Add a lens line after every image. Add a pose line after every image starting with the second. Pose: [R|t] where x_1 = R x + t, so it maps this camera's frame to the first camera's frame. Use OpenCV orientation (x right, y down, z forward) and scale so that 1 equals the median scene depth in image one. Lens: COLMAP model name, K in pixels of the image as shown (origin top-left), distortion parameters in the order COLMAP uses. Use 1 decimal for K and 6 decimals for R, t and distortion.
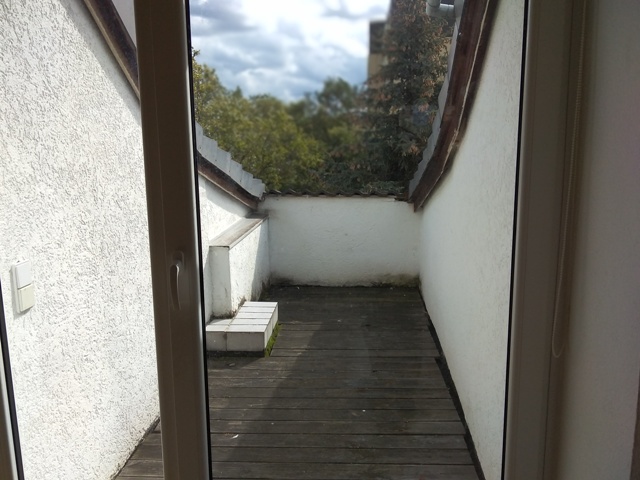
lens RADIAL K [[545.6, 0, 320.0], [0, 545.6, 240.0], [0, 0, 1]] dist [0.010890, 0.000223]
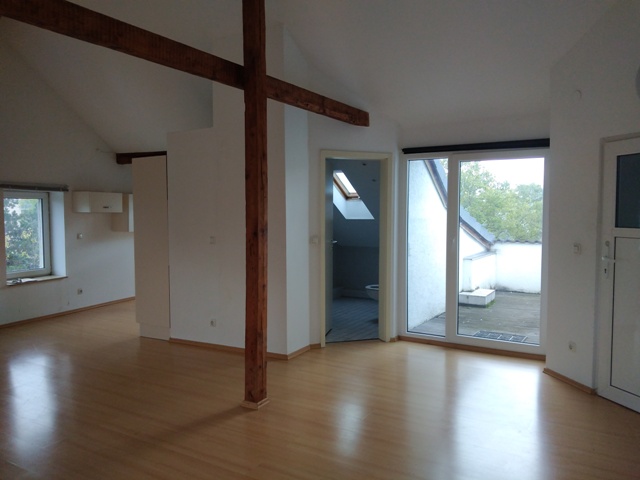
lens RADIAL K [[545.6, 0, 320.0], [0, 545.6, 240.0], [0, 0, 1]] dist [0.010890, 0.000223]
pose [[0.886264, 0.031896, -0.462080, 0.323853], [-0.096258, 0.988528, -0.116388, 0.262822], [0.453067, 0.147630, 0.879168, -1.308638]]
